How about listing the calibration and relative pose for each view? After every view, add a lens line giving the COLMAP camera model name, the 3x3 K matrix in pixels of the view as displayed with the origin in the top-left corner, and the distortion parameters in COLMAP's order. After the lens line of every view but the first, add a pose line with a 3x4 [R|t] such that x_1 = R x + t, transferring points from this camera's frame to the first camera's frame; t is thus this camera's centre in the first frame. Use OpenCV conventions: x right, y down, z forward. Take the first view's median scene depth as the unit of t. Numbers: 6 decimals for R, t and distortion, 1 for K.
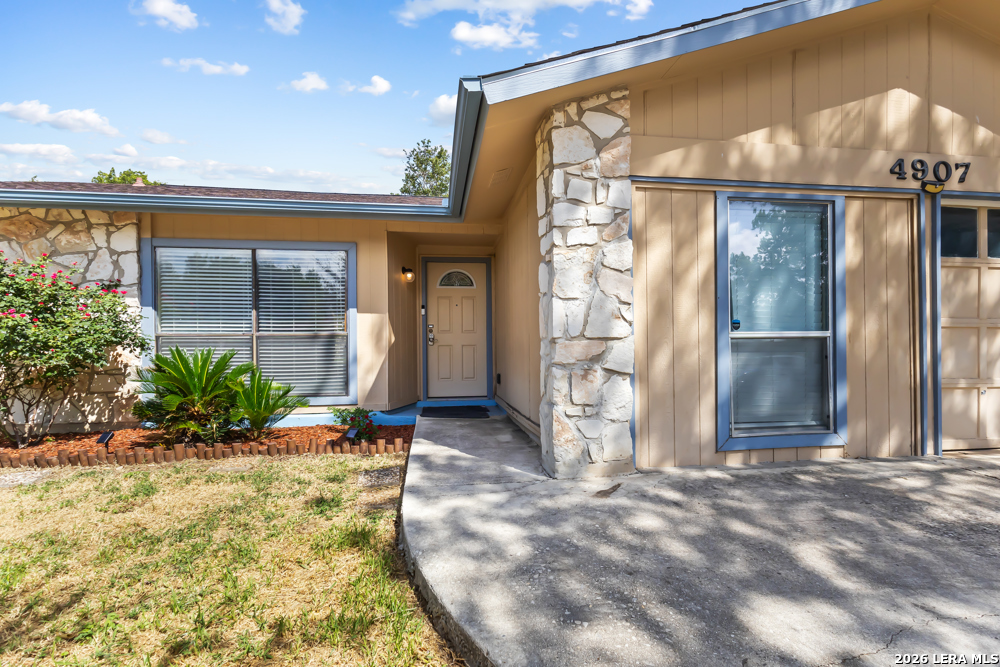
lens RADIAL K [[462.9, 0, 499.6], [0, 462.9, 334.6], [0, 0, 1]] dist [-0.001844, 0.002300]
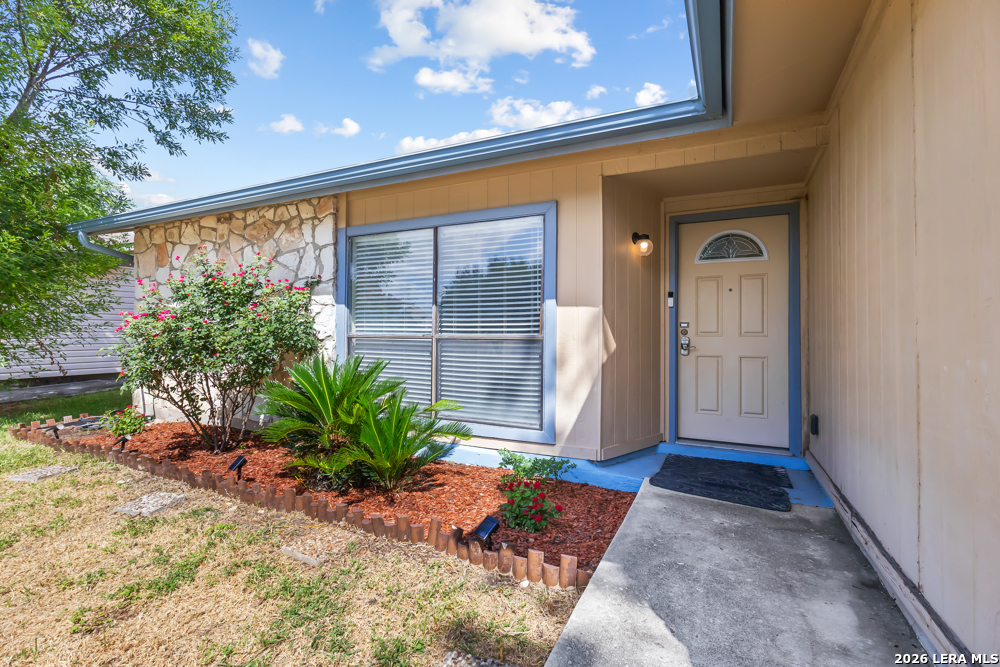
lens RADIAL K [[462.9, 0, 498.2], [0, 462.9, 328.6], [0, 0, 1]] dist [-0.001844, 0.002300]
pose [[0.824408, 0.005113, -0.565973, -0.001223], [-0.005788, 0.999983, 0.000604, -0.014982], [0.565967, 0.002778, 0.824423, 0.419926]]
